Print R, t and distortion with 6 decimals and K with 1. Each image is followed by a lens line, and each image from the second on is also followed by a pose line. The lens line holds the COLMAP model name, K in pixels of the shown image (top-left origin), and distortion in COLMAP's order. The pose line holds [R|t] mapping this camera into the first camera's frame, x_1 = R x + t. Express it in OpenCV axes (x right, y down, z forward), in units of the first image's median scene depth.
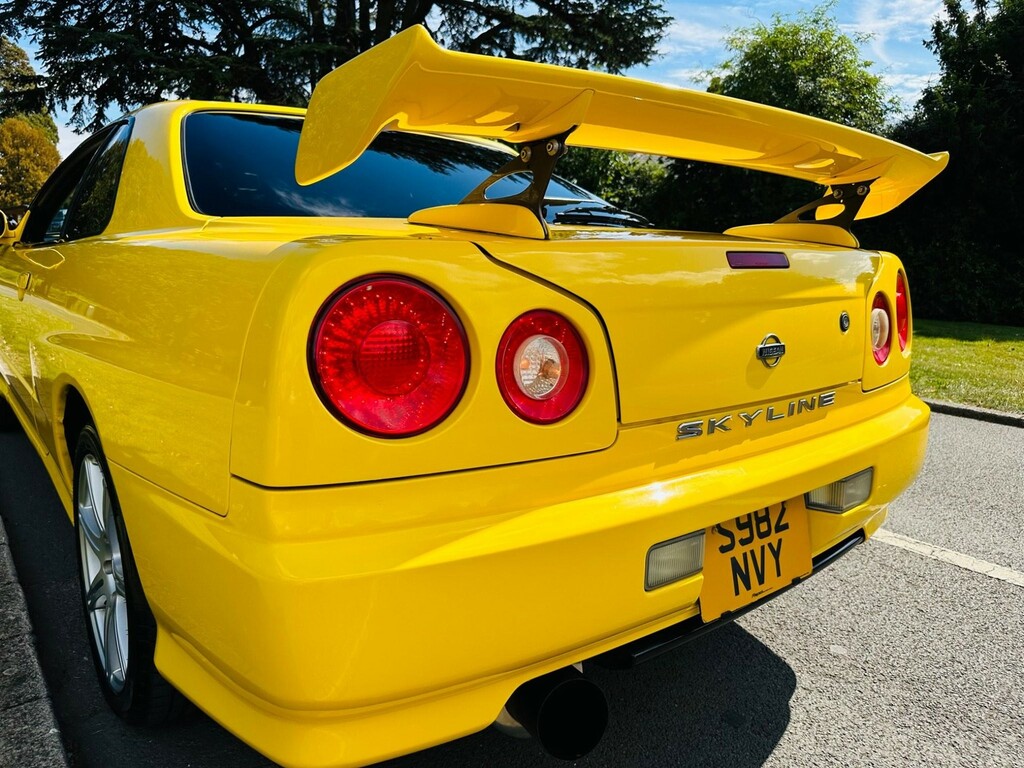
lens RADIAL K [[734.4, 0, 514.6], [0, 734.4, 387.3], [0, 0, 1]] dist [0.011153, -0.019586]
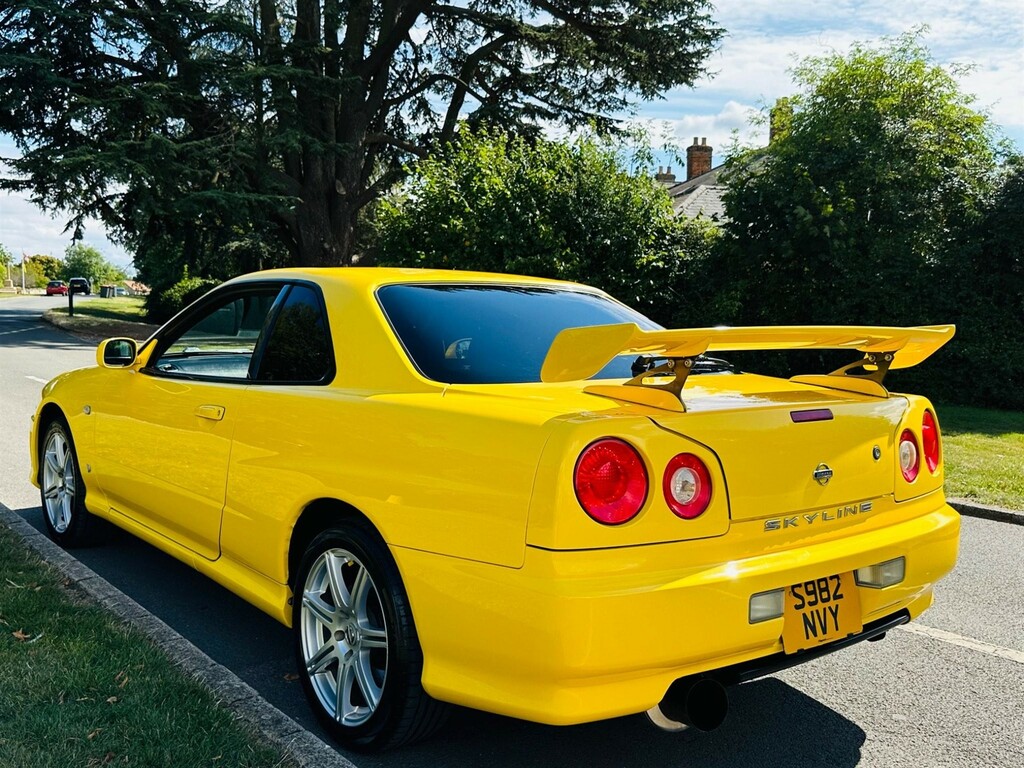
lens RADIAL K [[1010.7, 0, 508.5], [0, 1010.7, 387.8], [0, 0, 1]] dist [0.041906, 0.000000]
pose [[0.999971, -0.004211, -0.006344, -0.266414], [0.003472, 0.993655, -0.112417, 0.005521], [0.006777, 0.112392, 0.993641, -1.024721]]
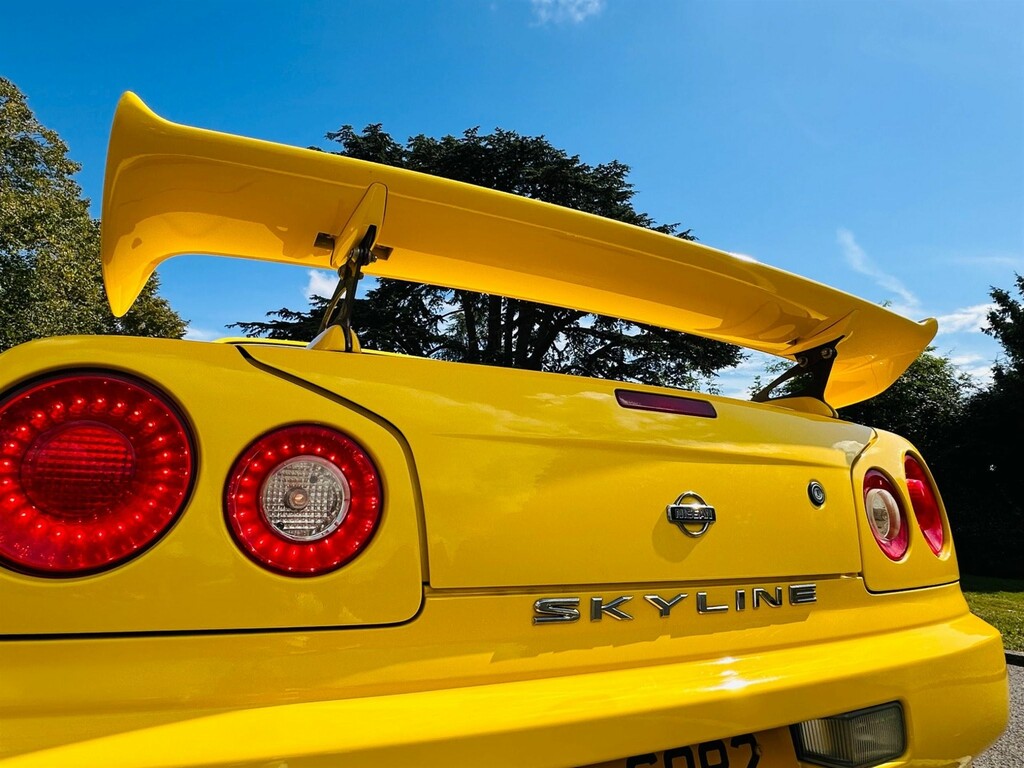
lens RADIAL K [[623.5, 0, 508.1], [0, 623.5, 392.1], [0, 0, 1]] dist [-0.001078, -0.001747]
pose [[0.980340, -0.044086, -0.192327, 0.265971], [-0.032295, 0.925726, -0.376814, 0.076322], [0.194654, 0.375617, 0.906103, 0.297224]]
